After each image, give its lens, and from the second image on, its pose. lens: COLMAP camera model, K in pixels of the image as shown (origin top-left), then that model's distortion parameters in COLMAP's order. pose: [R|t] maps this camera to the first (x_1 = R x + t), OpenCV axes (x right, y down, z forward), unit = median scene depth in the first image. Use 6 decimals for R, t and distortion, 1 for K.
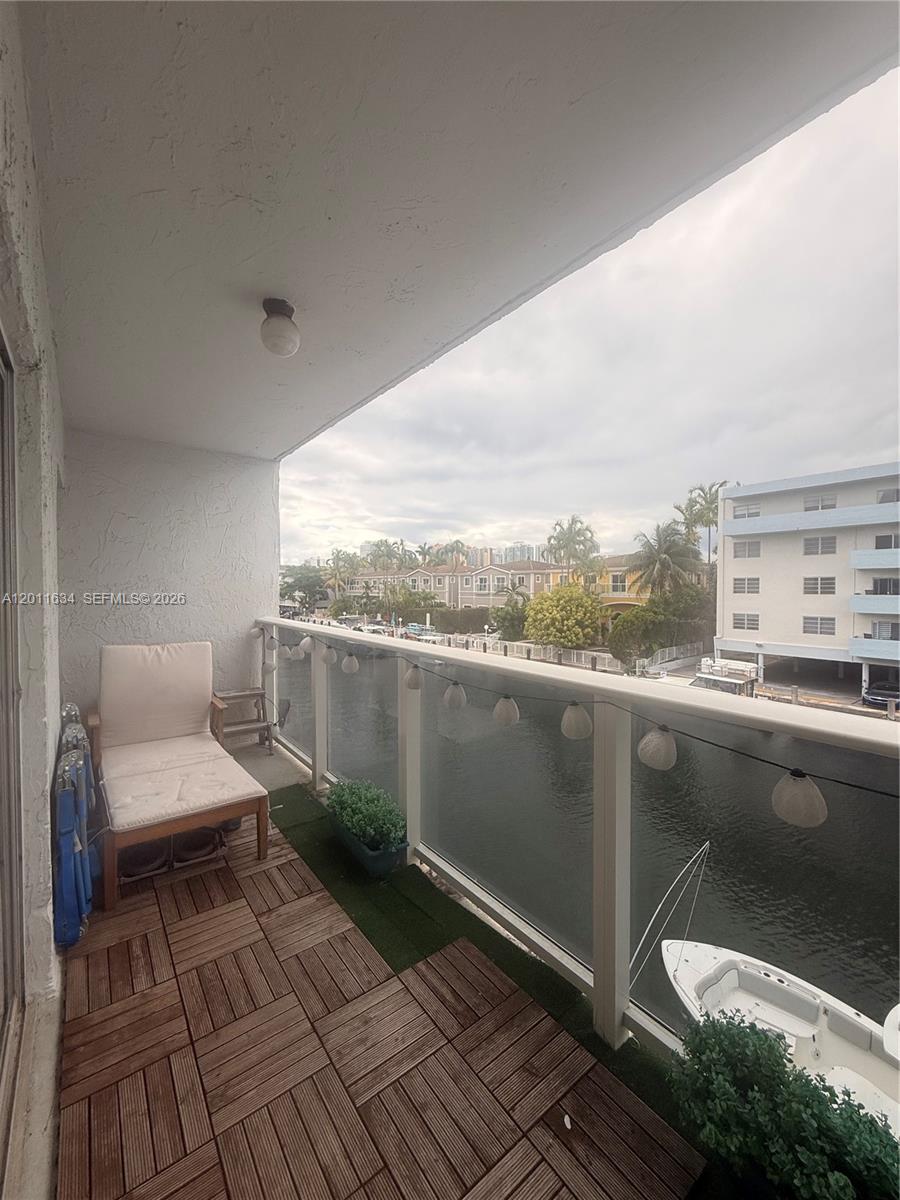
lens RADIAL K [[479.5, 0, 451.9], [0, 479.5, 601.2], [0, 0, 1]] dist [-0.001156, -0.000093]
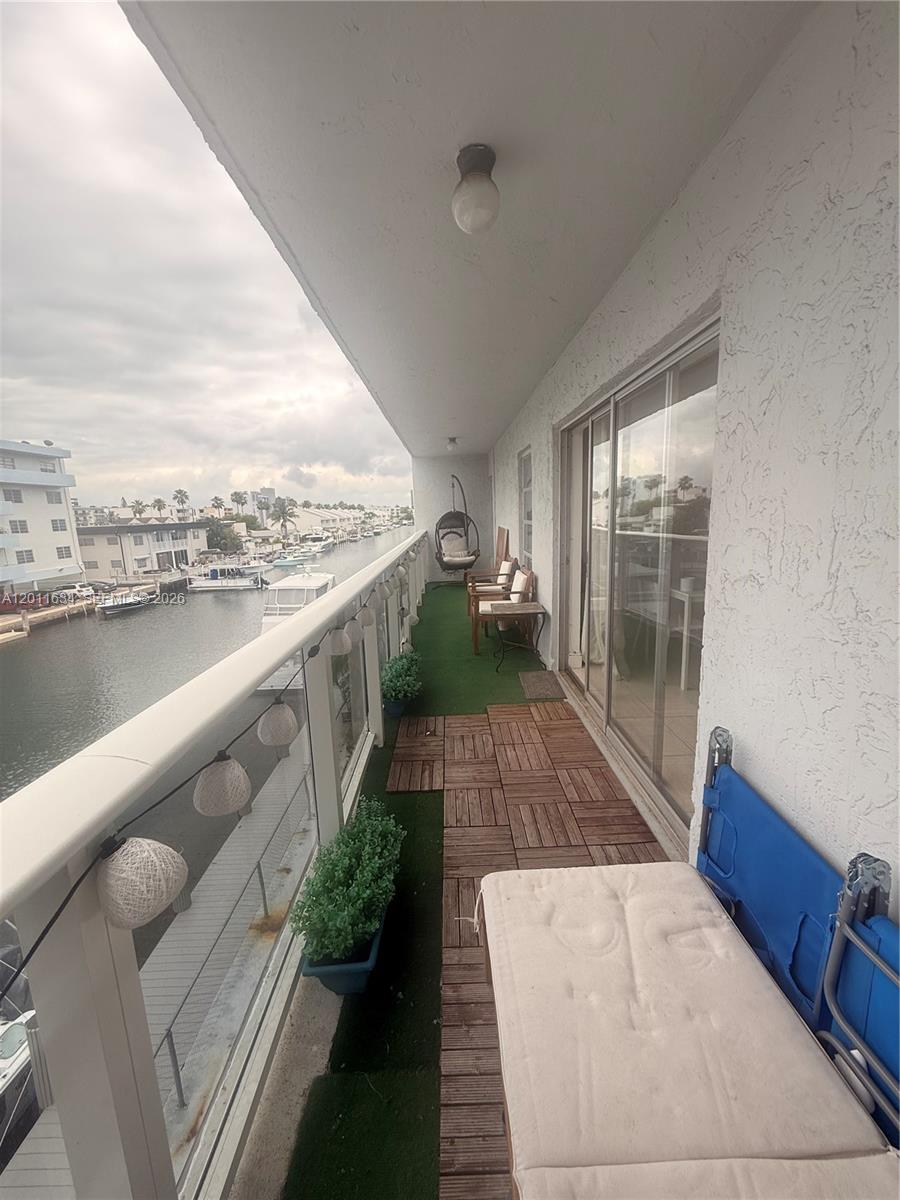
lens RADIAL K [[479.5, 0, 450.2], [0, 479.5, 599.6], [0, 0, 1]] dist [-0.001156, -0.000093]
pose [[-0.795545, -0.085577, 0.599821, -1.065104], [0.047303, 0.978181, 0.202297, -0.106241], [-0.604045, 0.189310, -0.774139, 2.216029]]
